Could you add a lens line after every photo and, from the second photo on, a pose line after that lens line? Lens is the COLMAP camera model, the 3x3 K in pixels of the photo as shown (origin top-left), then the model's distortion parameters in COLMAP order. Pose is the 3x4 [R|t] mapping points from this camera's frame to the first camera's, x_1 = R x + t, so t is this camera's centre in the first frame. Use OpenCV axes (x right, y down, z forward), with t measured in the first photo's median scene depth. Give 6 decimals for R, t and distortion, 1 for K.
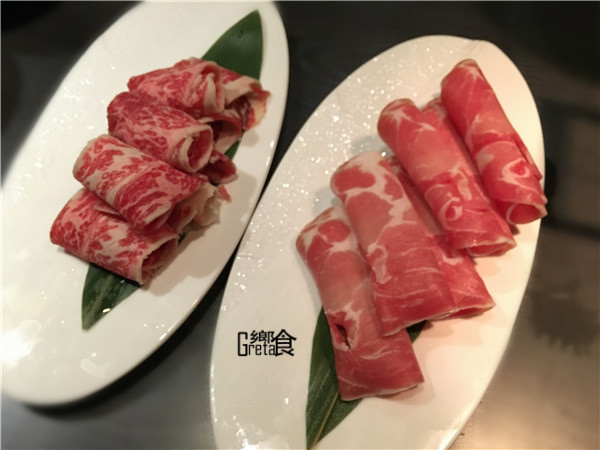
lens RADIAL K [[512.9, 0, 299.4], [0, 512.9, 213.9], [0, 0, 1]] dist [0.061677, -0.003874]
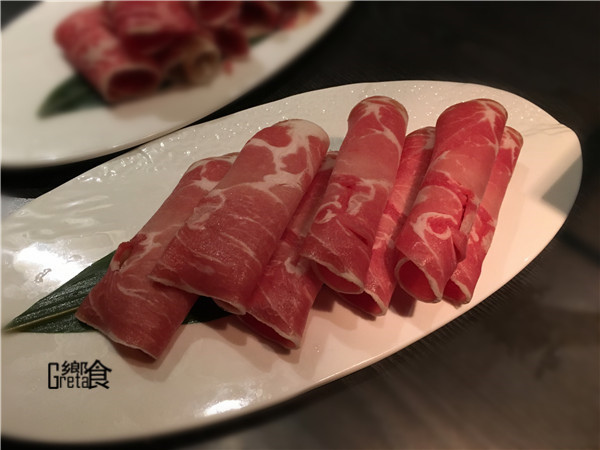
lens RADIAL K [[512.9, 0, 299.4], [0, 512.9, 213.9], [0, 0, 1]] dist [0.061677, -0.003874]
pose [[0.785114, 0.541417, -0.300772, 0.494214], [-0.568866, 0.822418, -0.004502, 0.019801], [0.244923, 0.174633, 0.953685, 0.237147]]
